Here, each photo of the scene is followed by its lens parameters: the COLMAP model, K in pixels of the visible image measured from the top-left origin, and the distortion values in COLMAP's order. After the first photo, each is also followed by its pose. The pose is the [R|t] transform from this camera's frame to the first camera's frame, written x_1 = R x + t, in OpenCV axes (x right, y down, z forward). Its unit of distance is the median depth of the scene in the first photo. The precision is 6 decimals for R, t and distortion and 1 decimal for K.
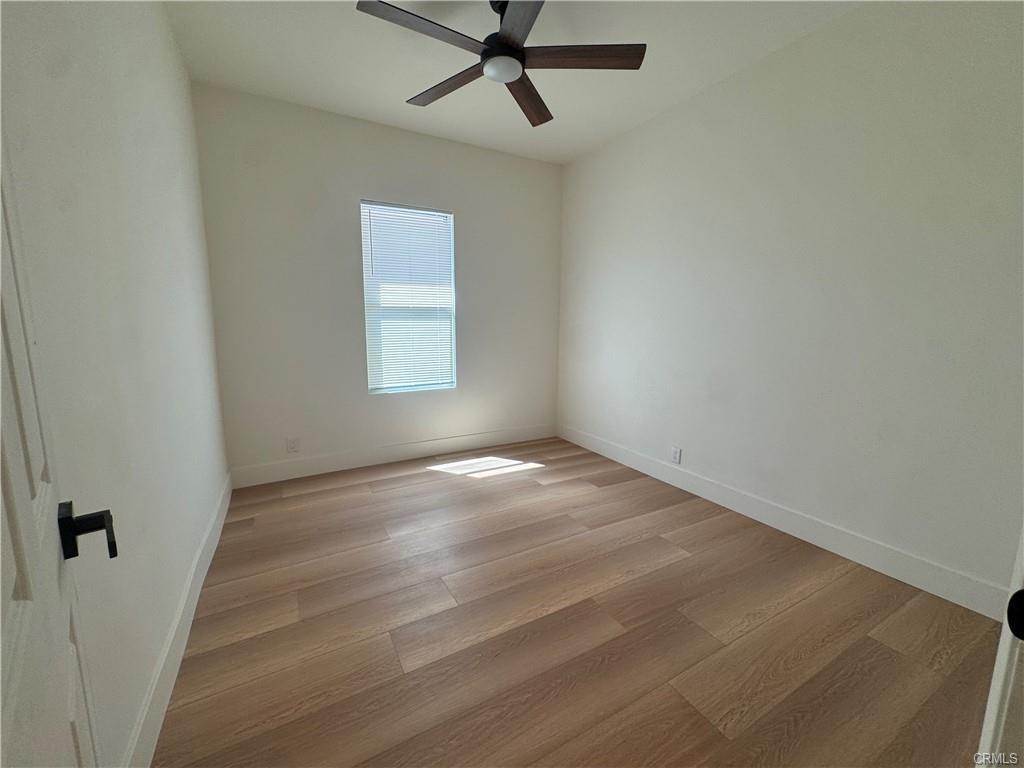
lens RADIAL K [[415.0, 0, 512.0], [0, 415.0, 384.0], [0, 0, 1]] dist [0.000953, 0.000064]
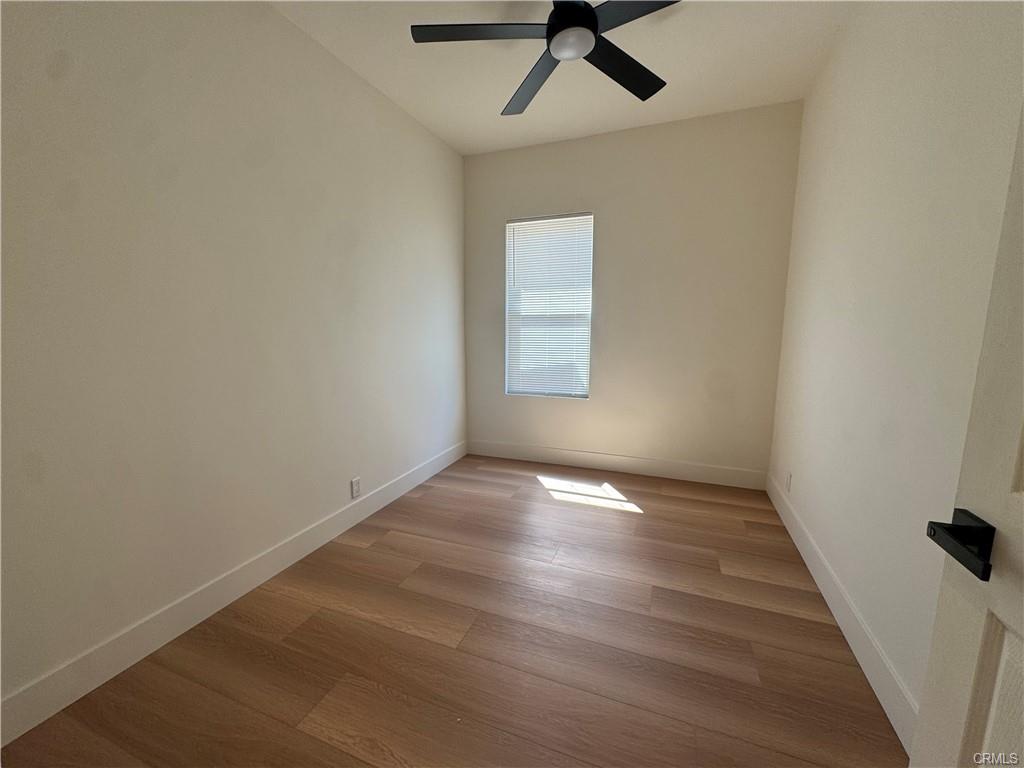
lens RADIAL K [[415.0, 0, 512.0], [0, 415.0, 384.0], [0, 0, 1]] dist [0.000953, 0.000064]
pose [[0.624841, 0.101718, -0.774098, 0.499064], [-0.108712, 0.993154, 0.042751, -0.049623], [0.773147, 0.057442, 0.631621, 0.294668]]
